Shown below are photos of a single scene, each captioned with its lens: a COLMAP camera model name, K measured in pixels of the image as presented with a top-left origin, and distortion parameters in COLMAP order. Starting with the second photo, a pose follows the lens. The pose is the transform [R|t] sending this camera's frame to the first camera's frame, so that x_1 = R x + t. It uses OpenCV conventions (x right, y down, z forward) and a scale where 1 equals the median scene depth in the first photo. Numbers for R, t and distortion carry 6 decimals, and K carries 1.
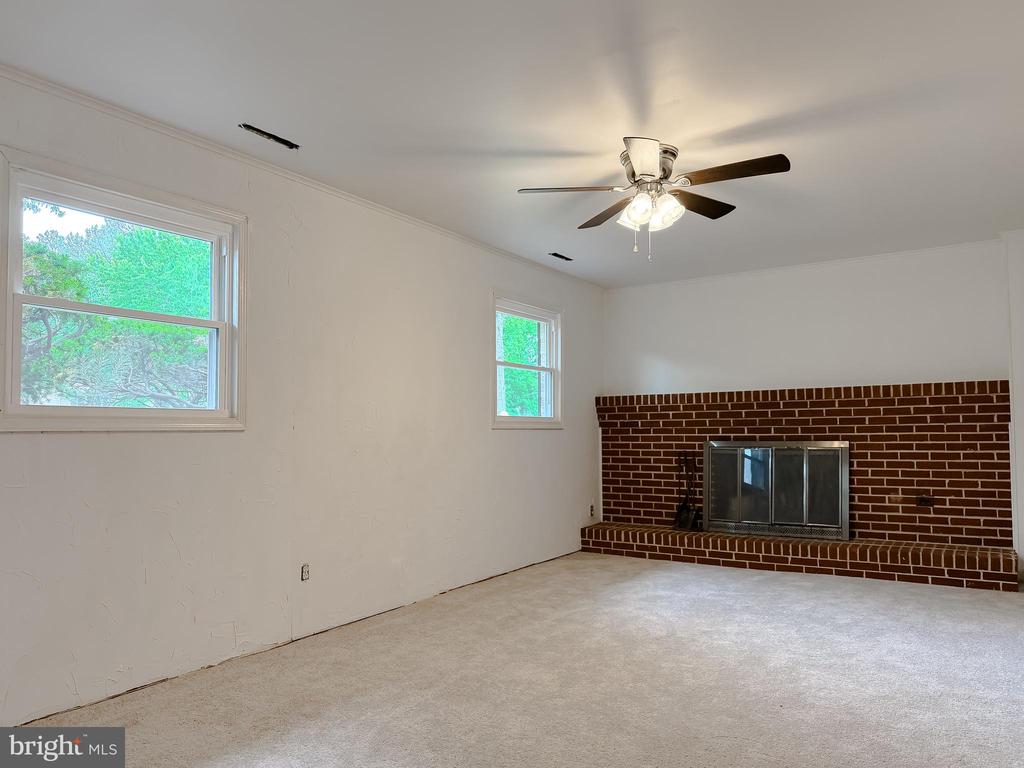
lens RADIAL K [[751.5, 0, 512.0], [0, 751.5, 384.0], [0, 0, 1]] dist [-0.006810, -0.005307]
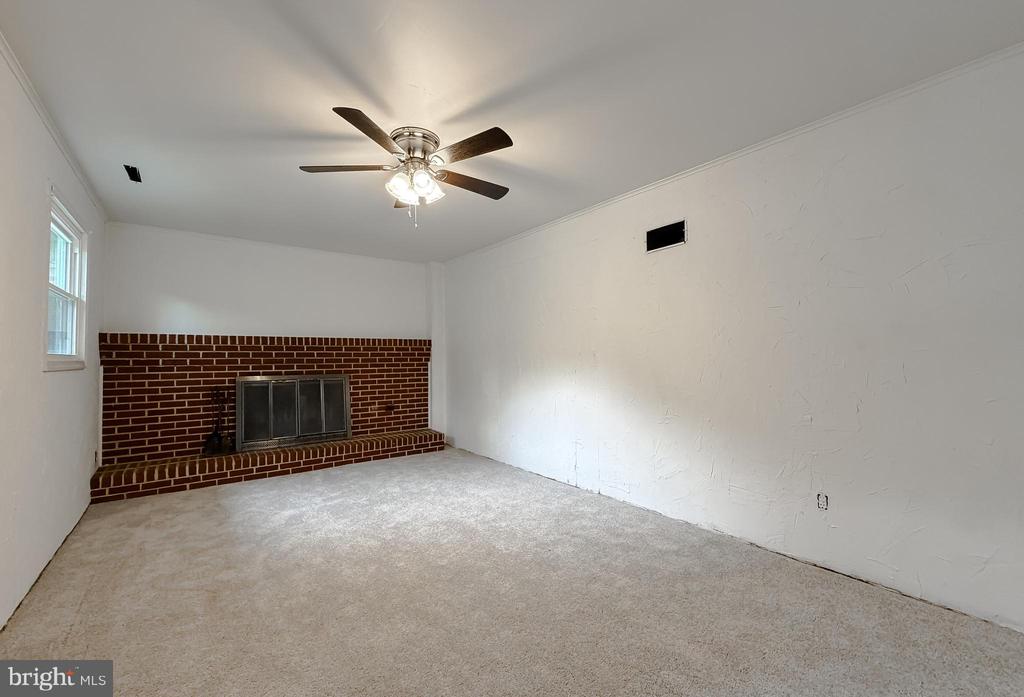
lens RADIAL K [[416.7, 0, 512.0], [0, 416.7, 348.5], [0, 0, 1]] dist [0.019017, 0.000008]
pose [[0.353626, 0.031903, 0.934843, -0.232790], [-0.052673, 0.998512, -0.014151, 0.019799], [-0.933903, -0.044237, 0.354780, 0.395153]]
